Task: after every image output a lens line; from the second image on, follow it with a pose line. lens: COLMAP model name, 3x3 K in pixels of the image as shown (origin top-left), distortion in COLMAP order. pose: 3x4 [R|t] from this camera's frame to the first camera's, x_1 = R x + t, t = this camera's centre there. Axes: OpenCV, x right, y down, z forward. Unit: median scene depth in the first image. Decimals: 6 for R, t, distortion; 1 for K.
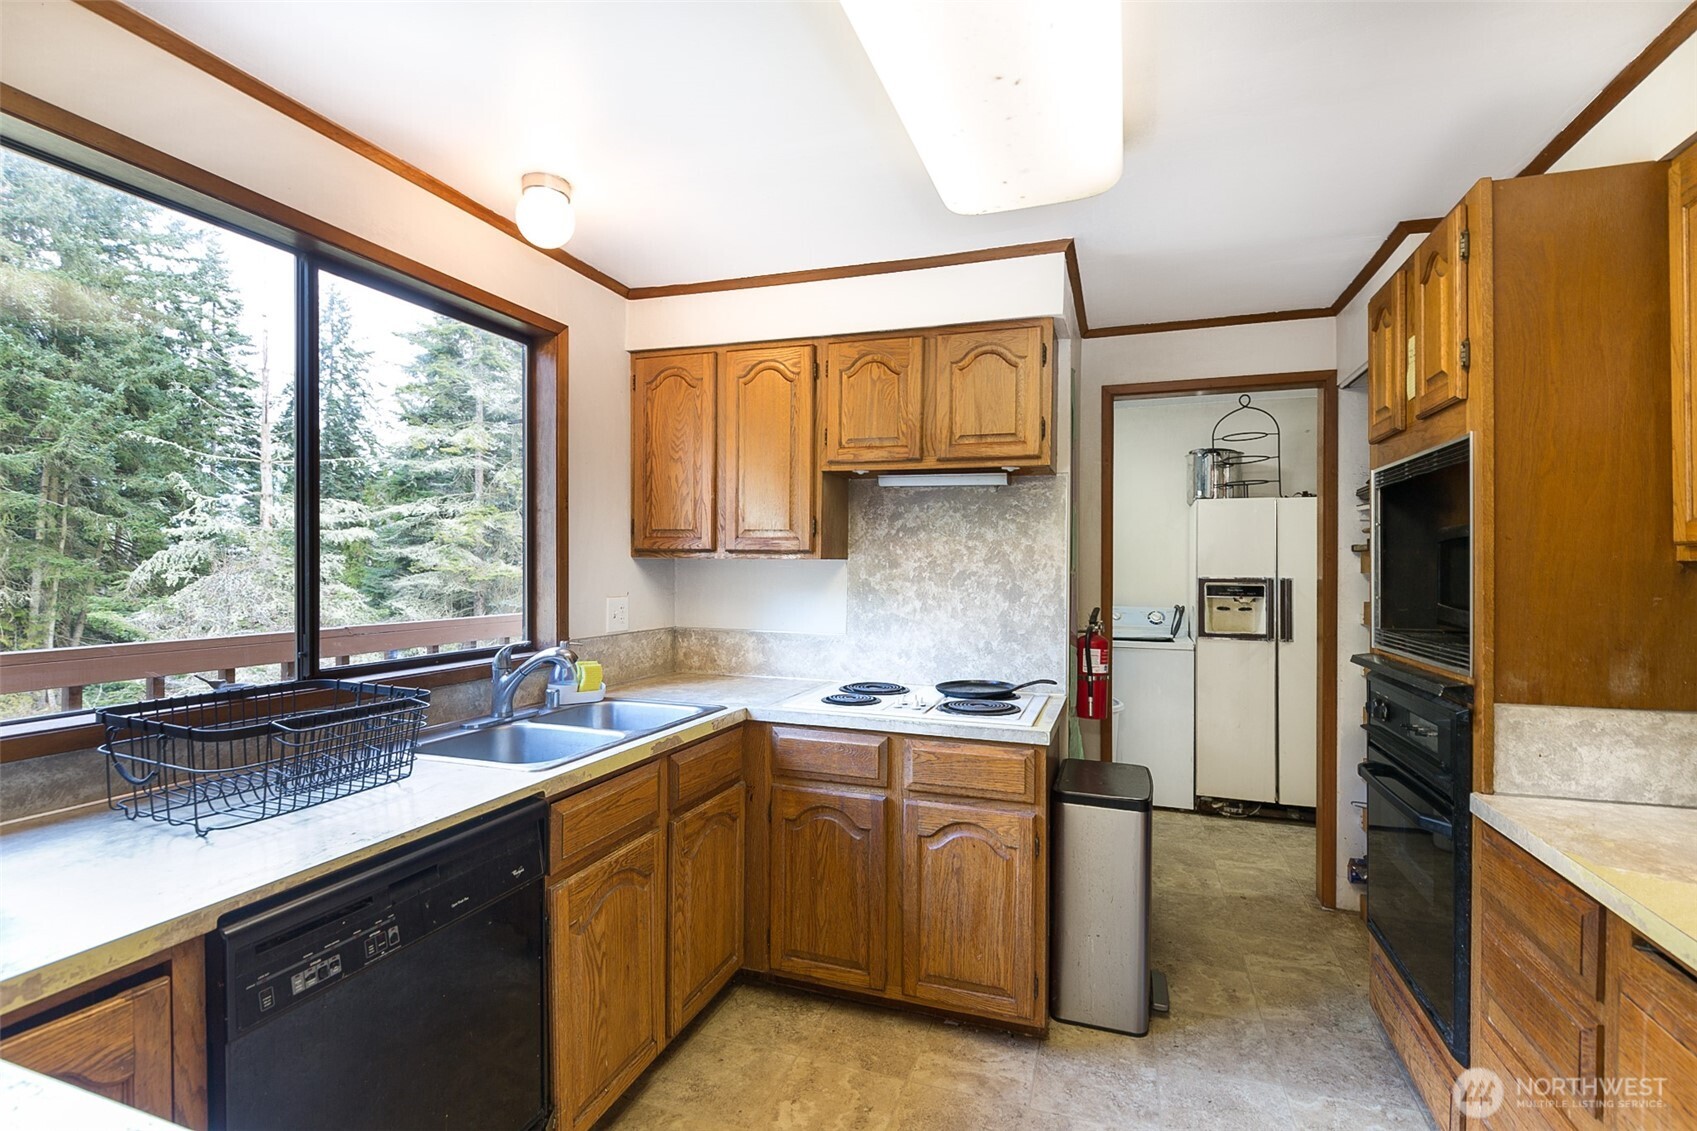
lens RADIAL K [[799.3, 0, 846.7], [0, 799.3, 556.8], [0, 0, 1]] dist [0.001692, -0.000804]
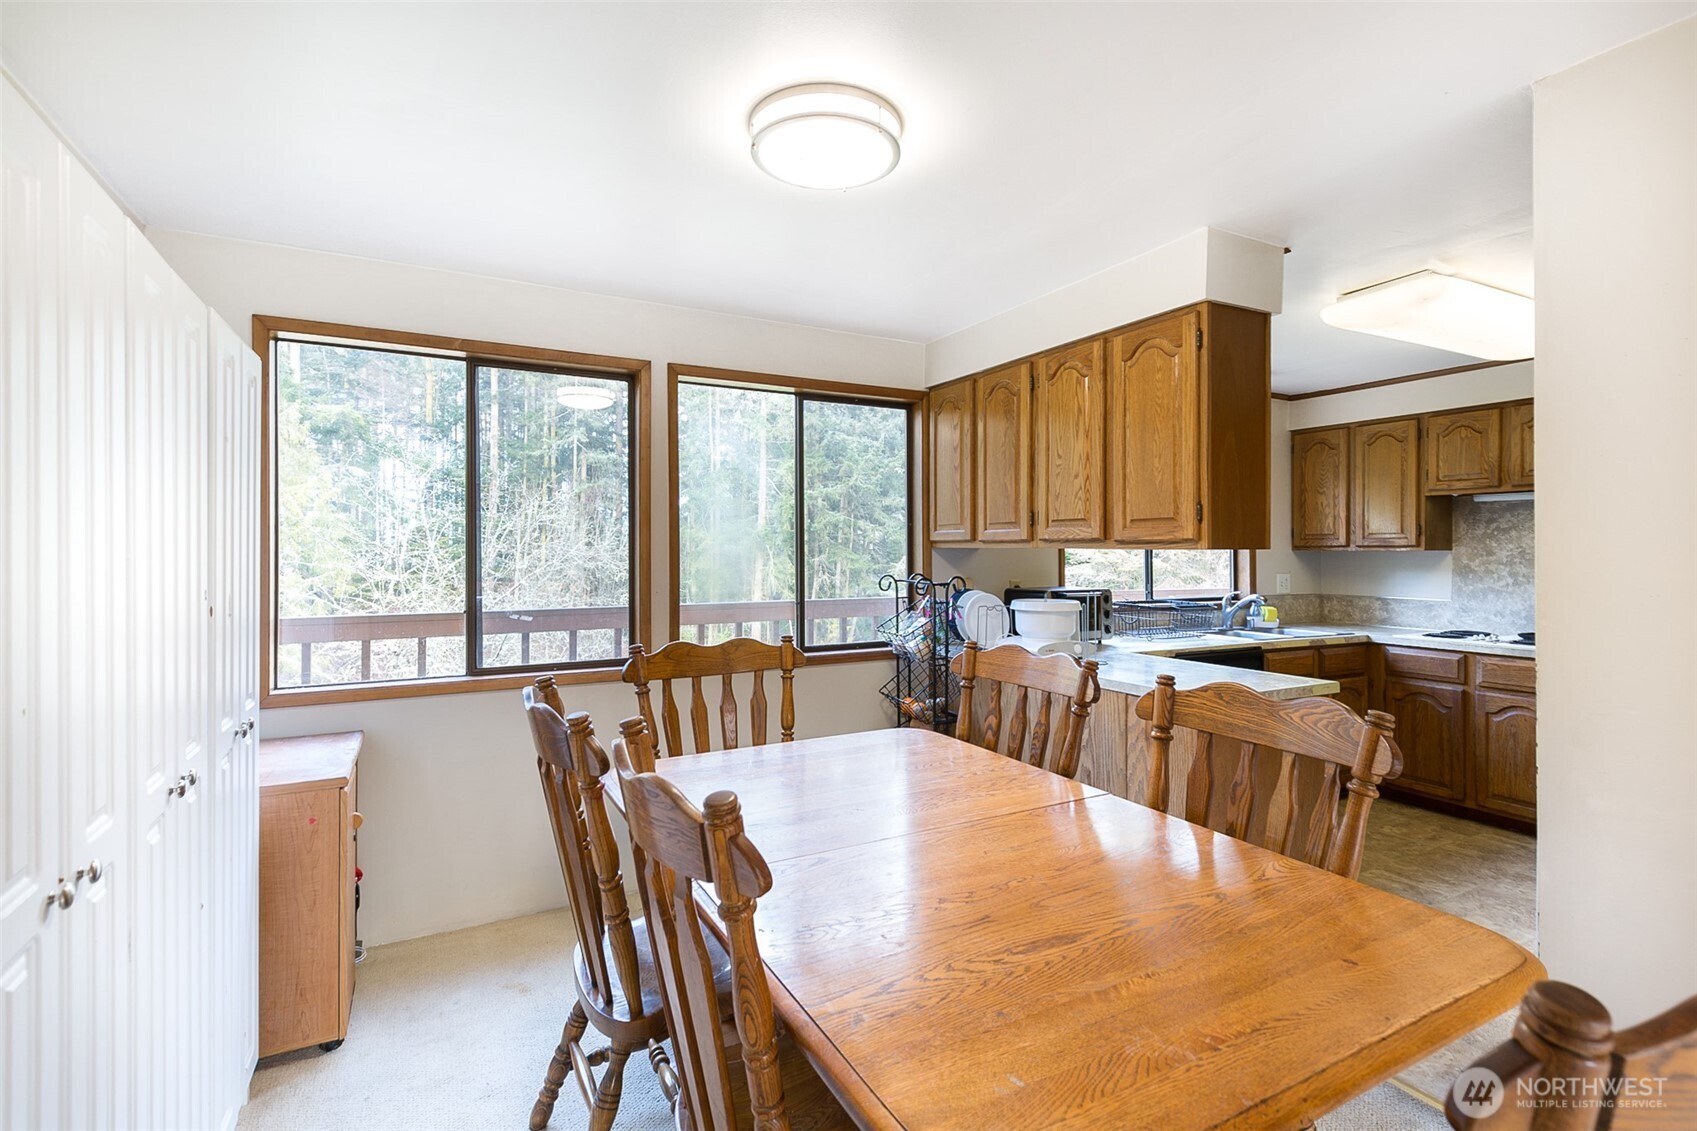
lens RADIAL K [[799.3, 0, 846.7], [0, 799.3, 556.8], [0, 0, 1]] dist [0.001692, -0.000804]
pose [[0.735498, -0.006500, -0.677496, 0.196380], [0.012632, 0.999912, 0.004120, -0.005694], [0.677409, -0.011588, 0.735515, -0.941927]]
